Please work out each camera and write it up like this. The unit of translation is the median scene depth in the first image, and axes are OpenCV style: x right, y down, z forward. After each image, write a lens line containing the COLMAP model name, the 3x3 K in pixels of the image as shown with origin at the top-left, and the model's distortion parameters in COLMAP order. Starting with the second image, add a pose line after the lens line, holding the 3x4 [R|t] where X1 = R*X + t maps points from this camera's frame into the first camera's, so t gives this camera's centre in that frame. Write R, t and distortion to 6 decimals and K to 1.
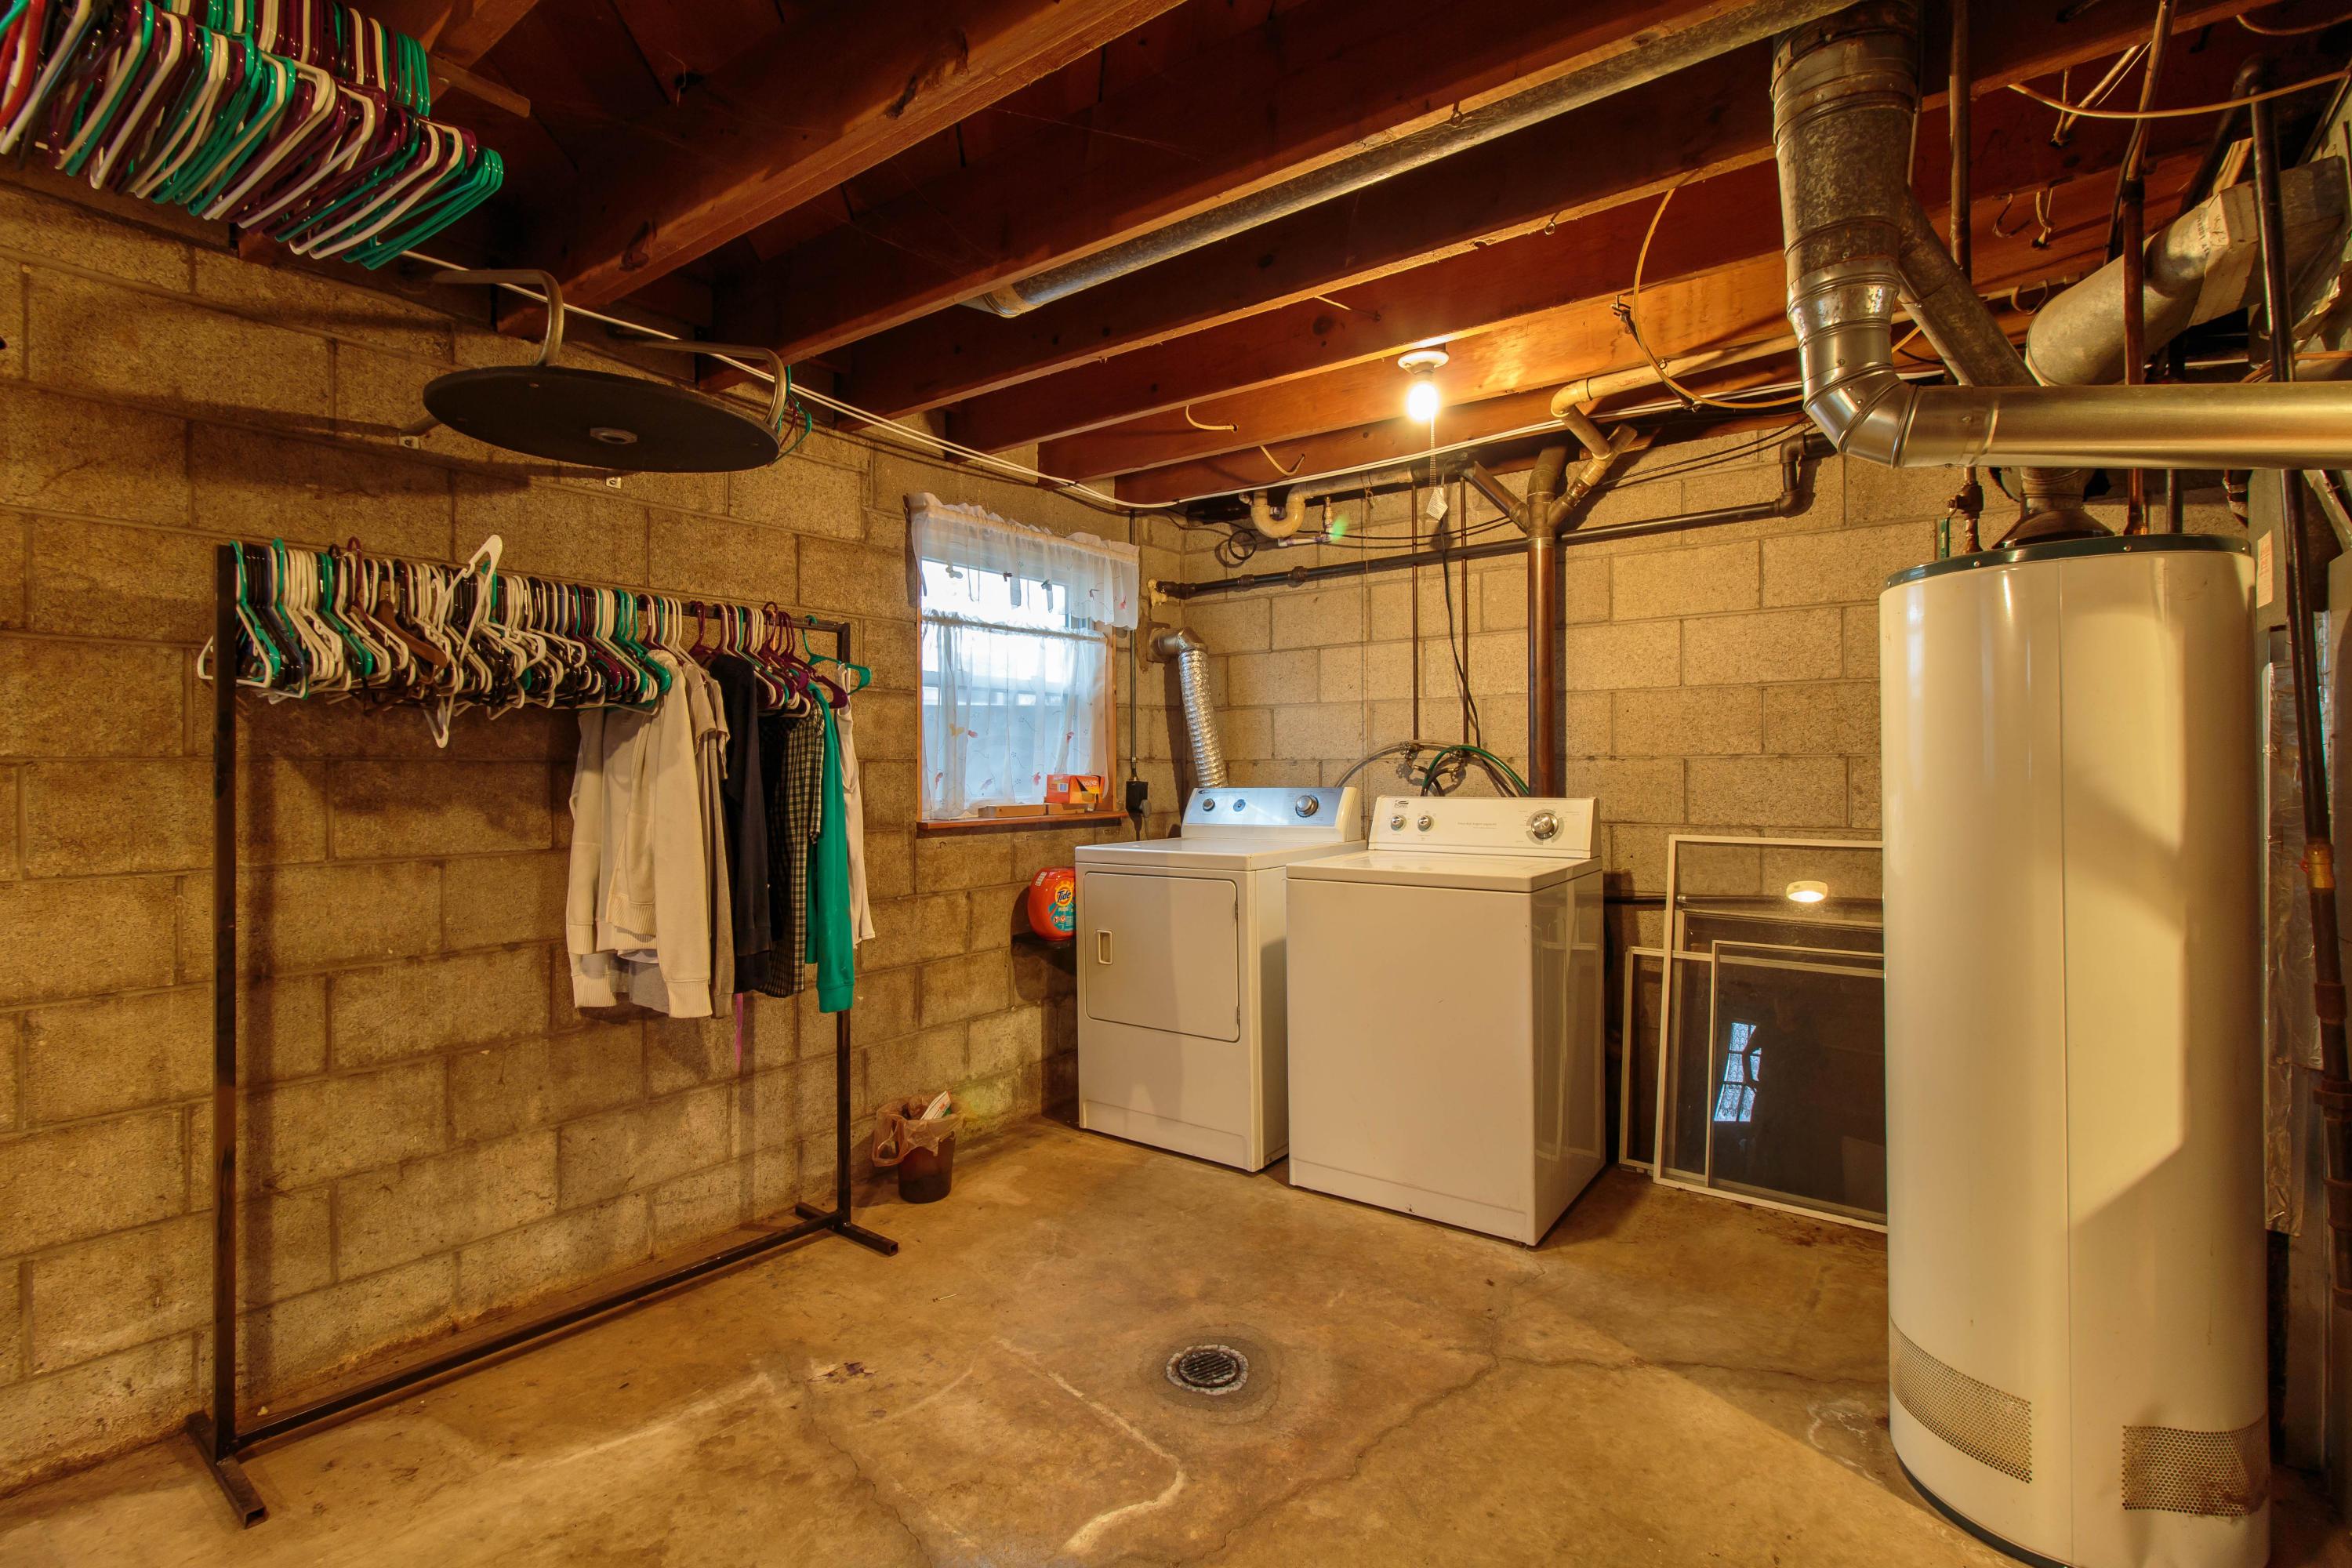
lens RADIAL K [[1089.9, 0, 1176.8], [0, 1089.9, 771.9], [0, 0, 1]] dist [0.003363, -0.001152]
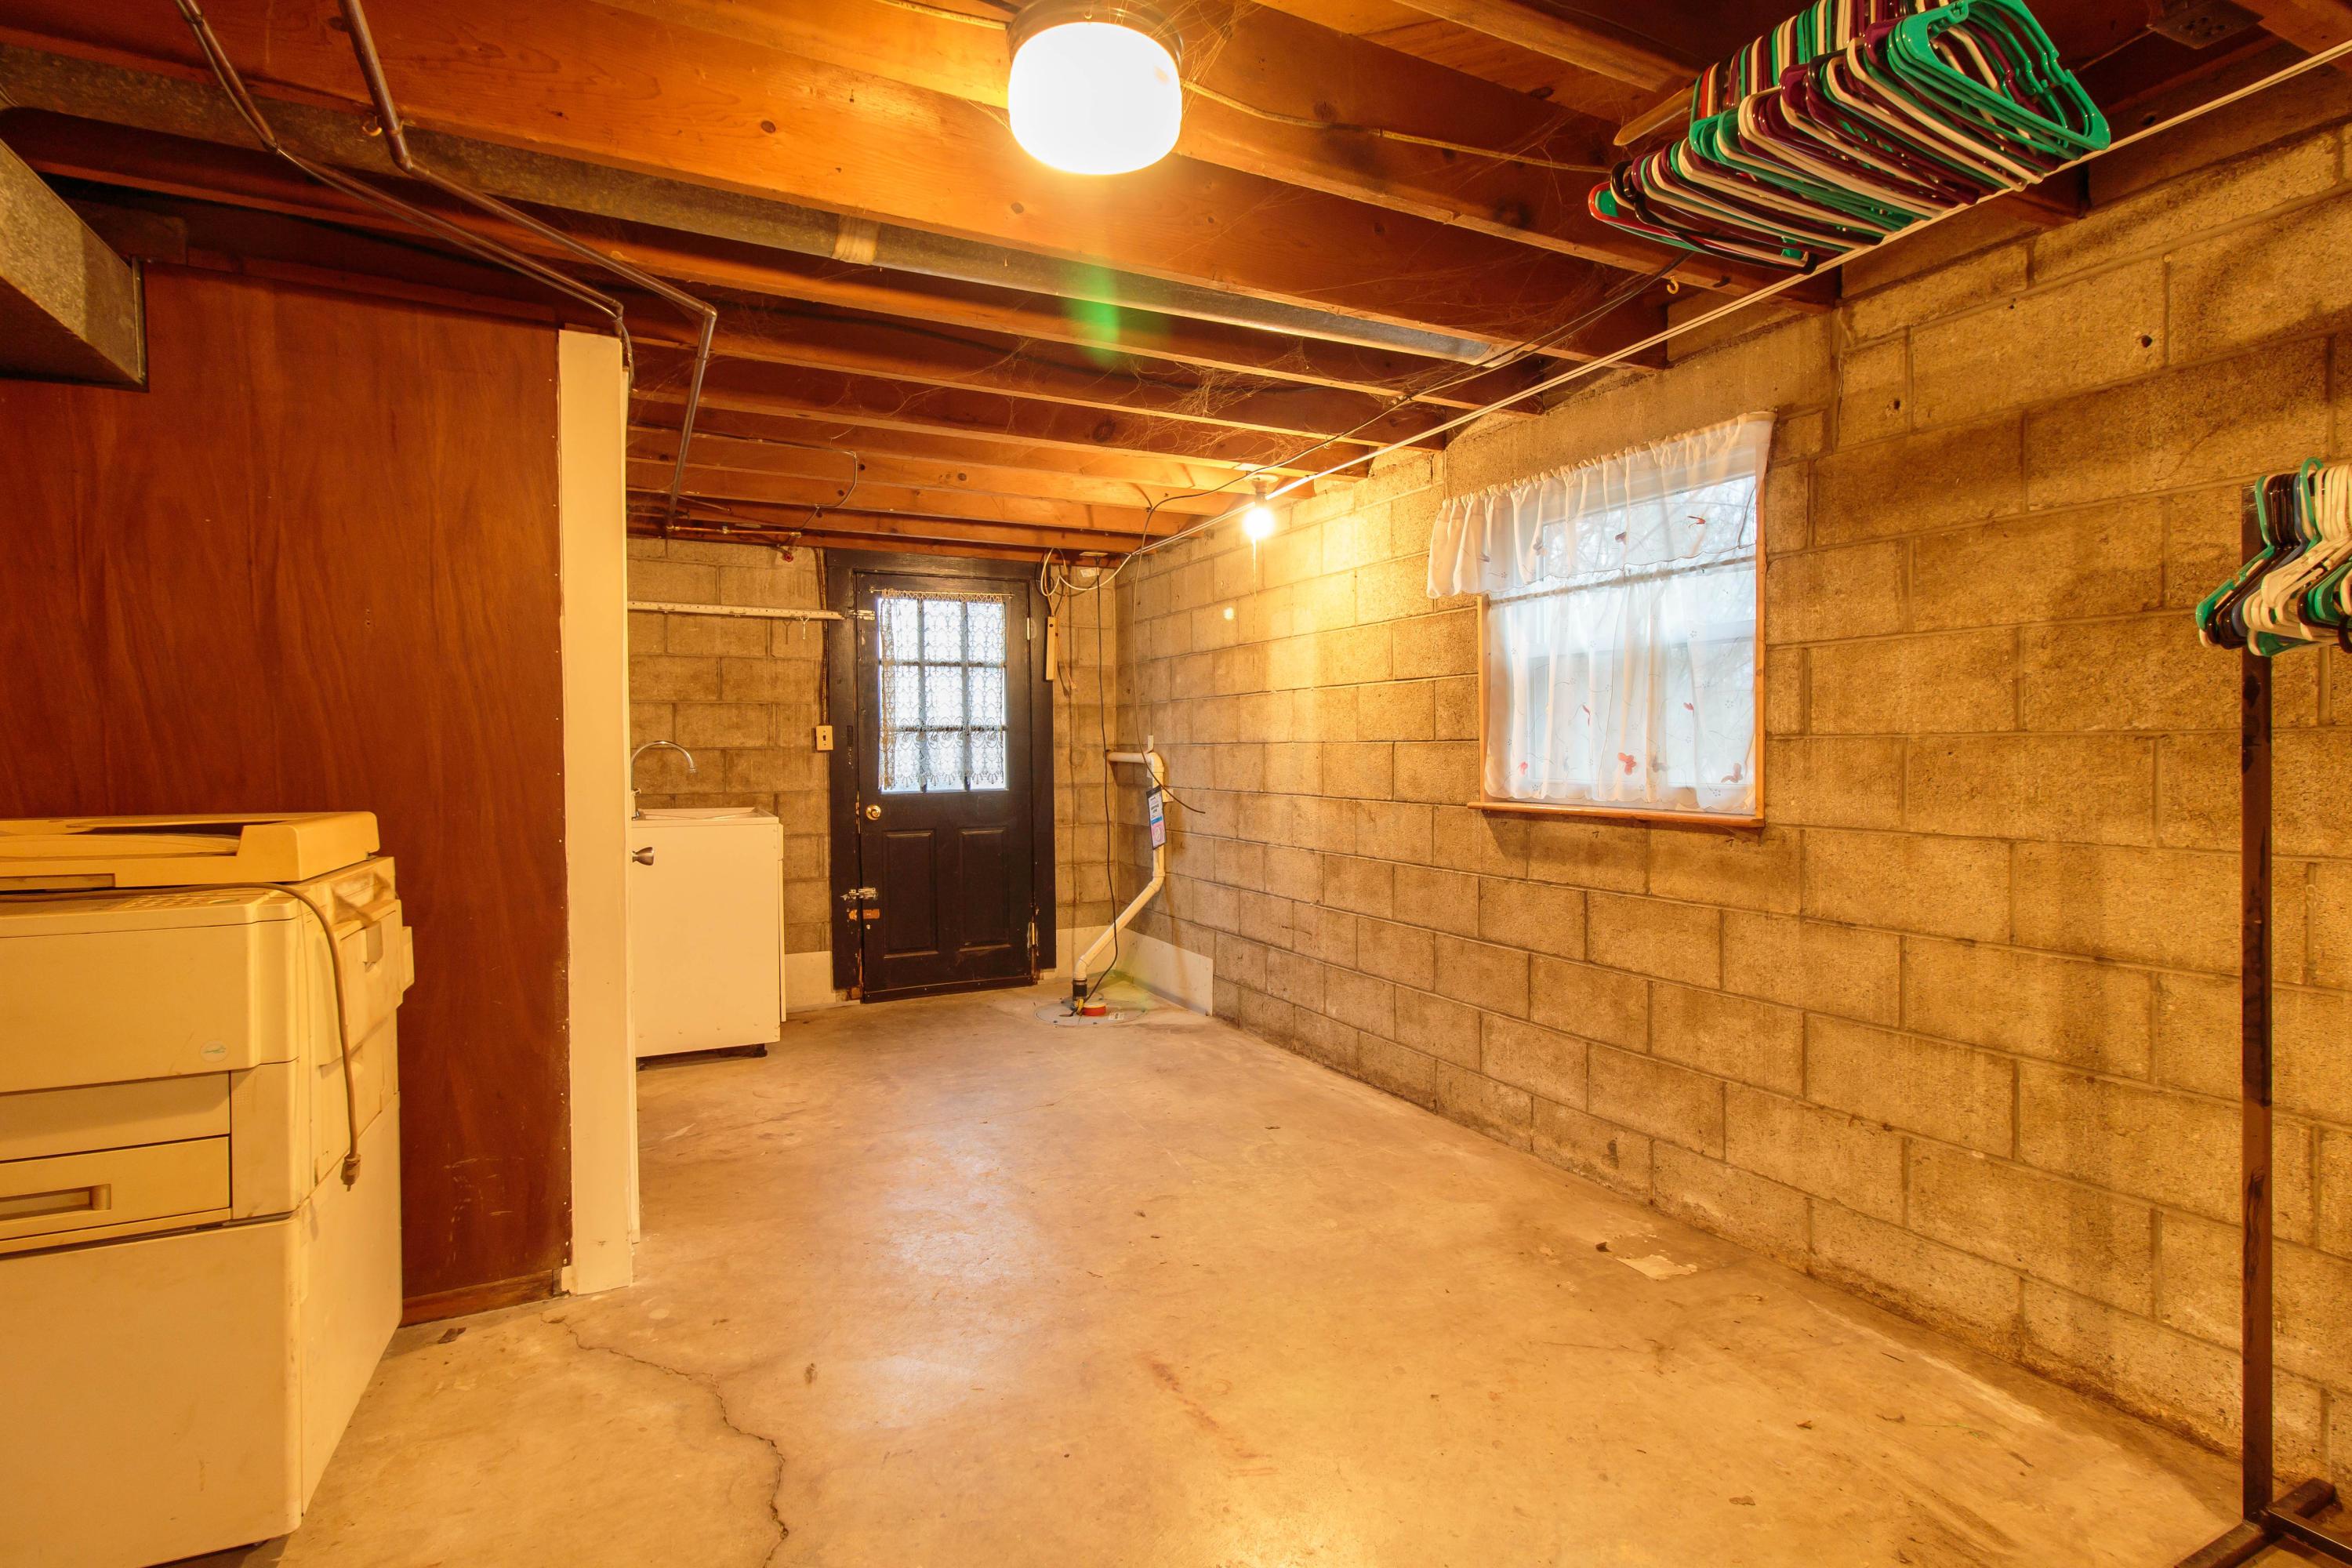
lens RADIAL K [[1089.9, 0, 1171.0], [0, 1089.9, 773.1], [0, 0, 1]] dist [0.003363, -0.001152]
pose [[-0.429939, 0.021100, -0.902611, 0.291725], [0.000345, 0.999731, 0.023206, 0.002809], [0.902858, 0.009666, -0.429831, 0.586093]]
